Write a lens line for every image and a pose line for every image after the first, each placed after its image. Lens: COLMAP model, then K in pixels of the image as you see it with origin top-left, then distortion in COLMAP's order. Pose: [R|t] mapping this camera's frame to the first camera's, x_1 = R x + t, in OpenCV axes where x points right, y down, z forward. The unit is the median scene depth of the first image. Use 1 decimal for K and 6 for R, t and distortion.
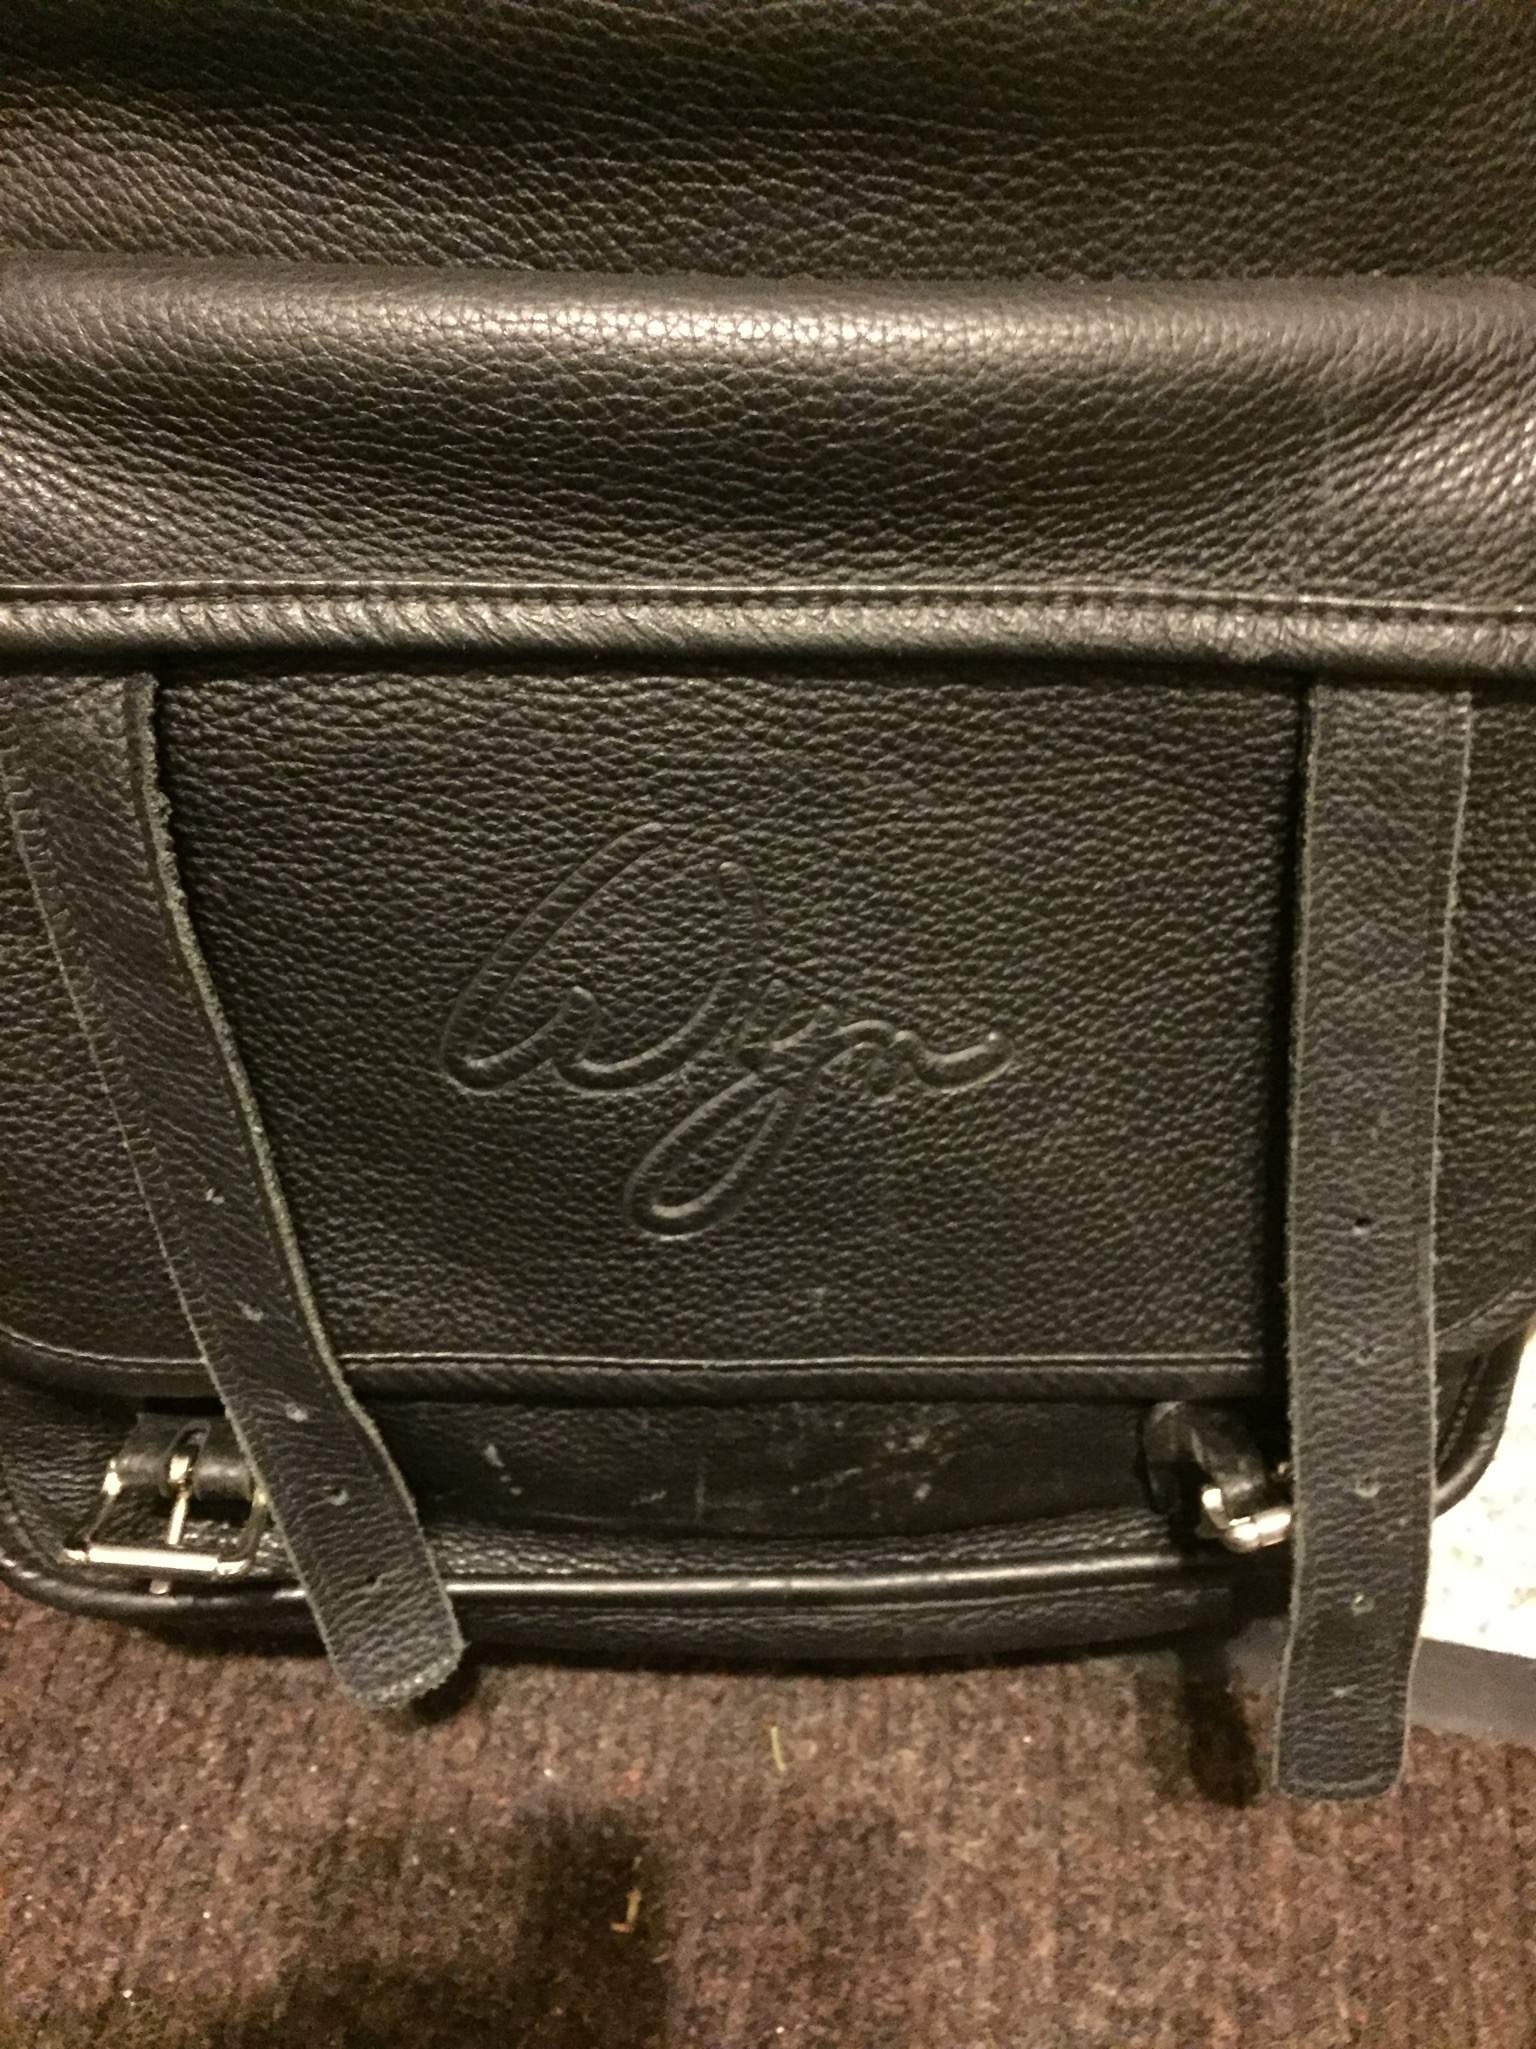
lens RADIAL K [[1692.8, 0, 768.0], [0, 1692.8, 1024.5], [0, 0, 1]] dist [0.052087, -0.105456]
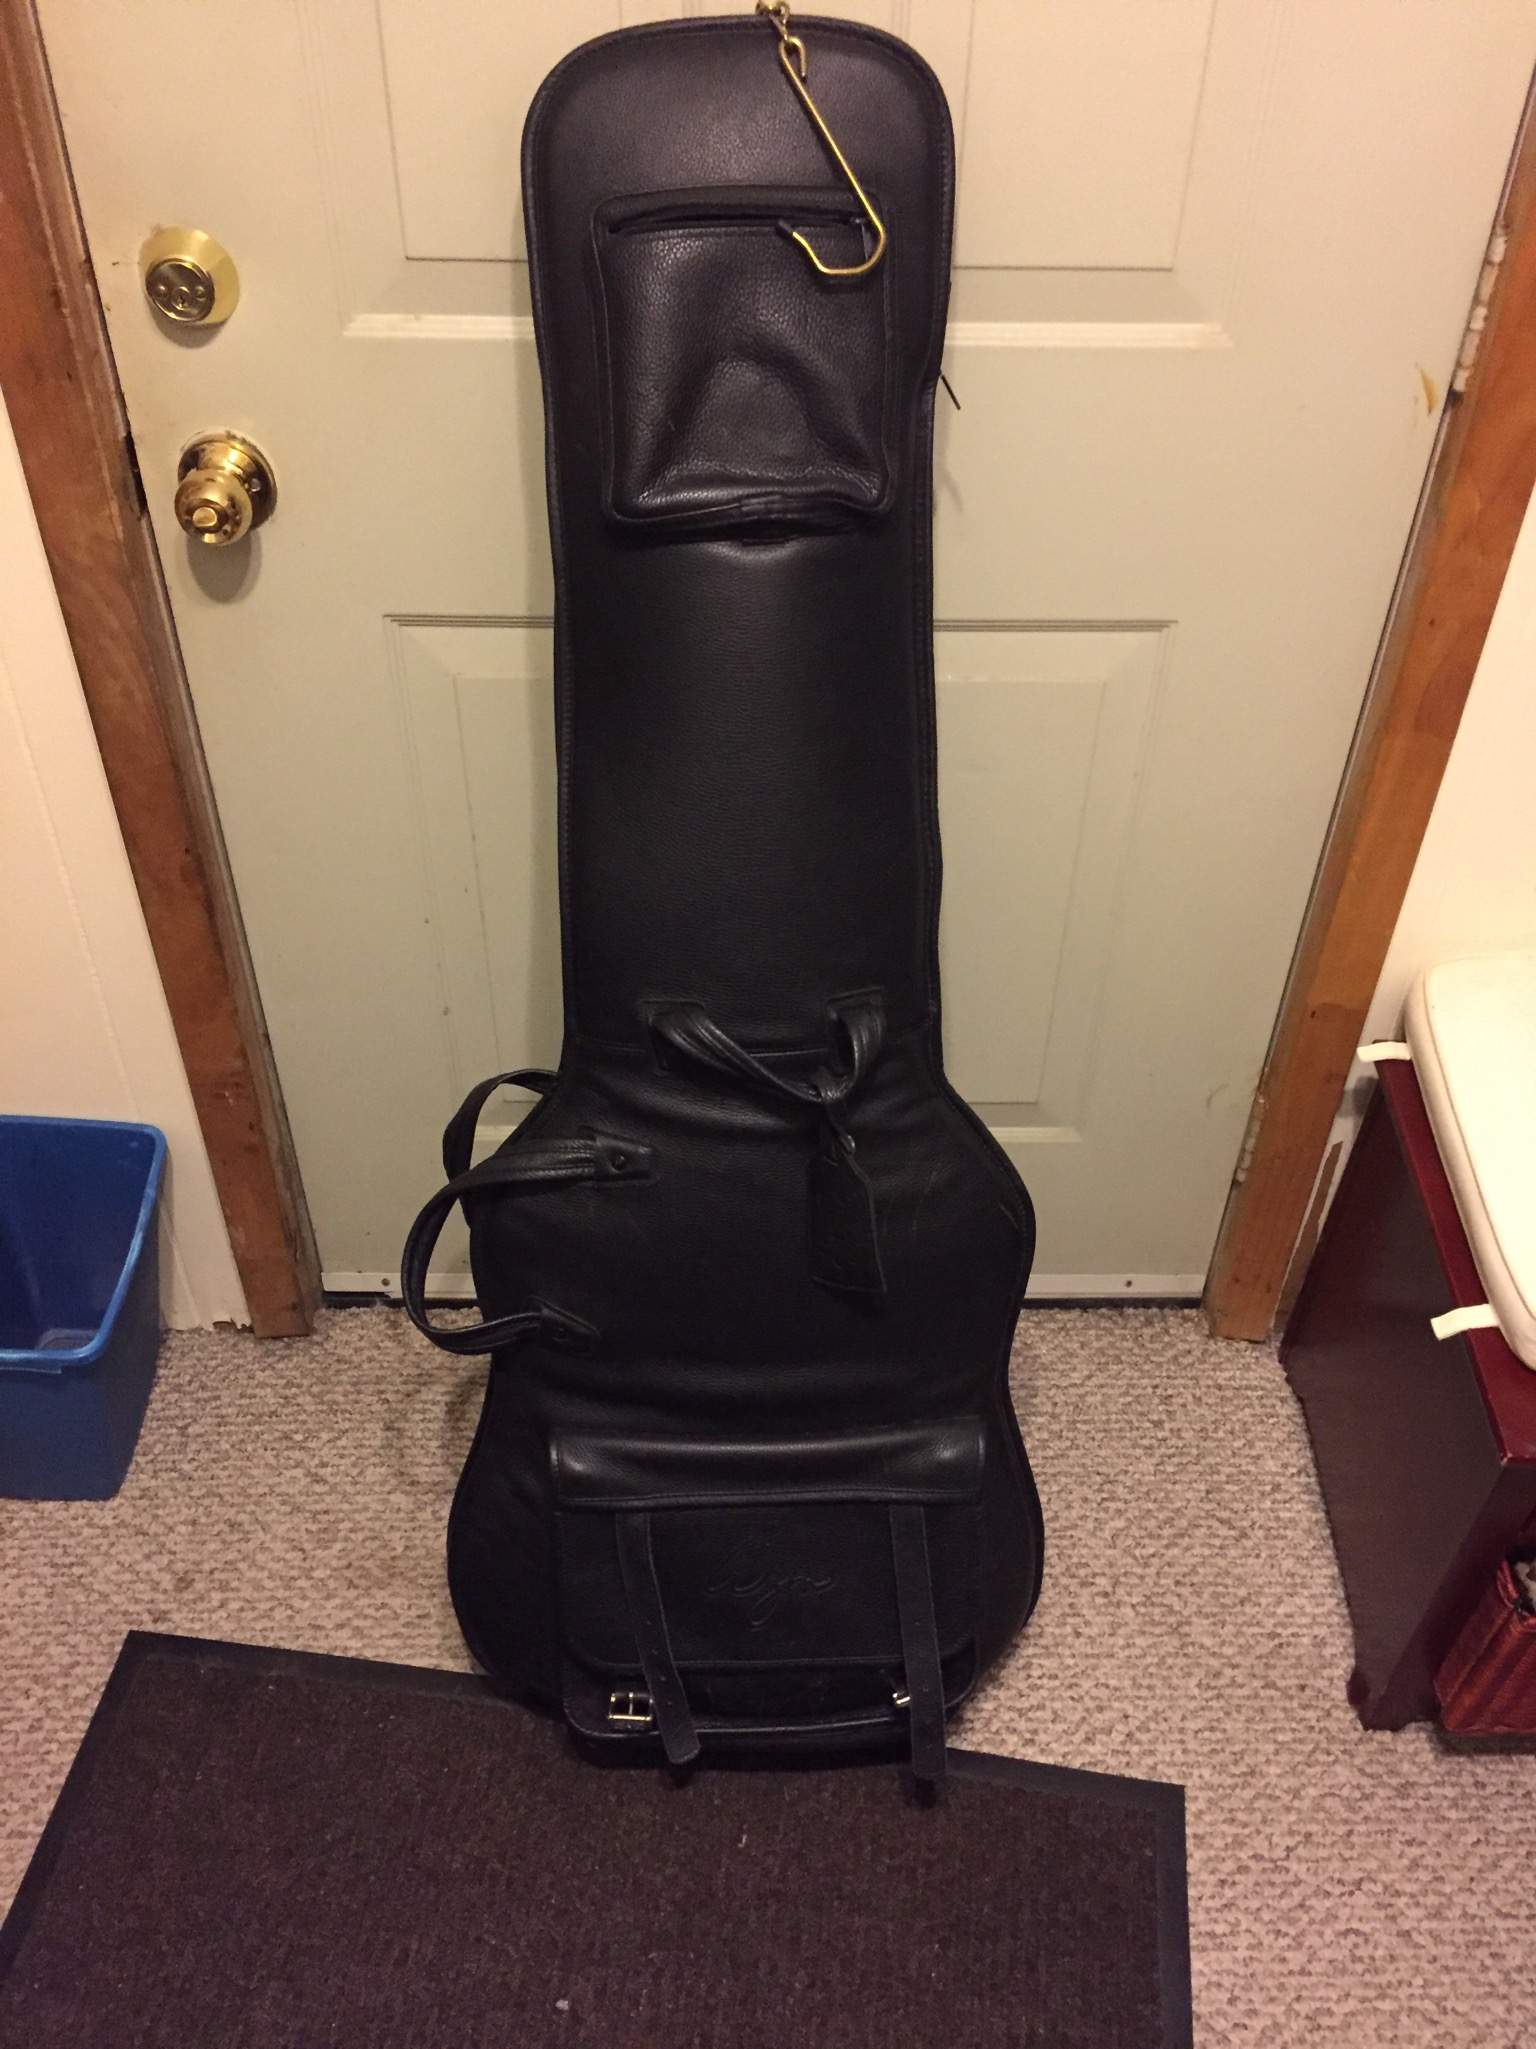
lens RADIAL K [[1692.8, 0, 768.0], [0, 1692.8, 1024.5], [0, 0, 1]] dist [0.052087, -0.105456]
pose [[0.999653, -0.025233, 0.007518, -0.017713], [0.026220, 0.980008, -0.197225, -0.386210], [-0.002391, 0.197354, 0.980329, -2.582902]]
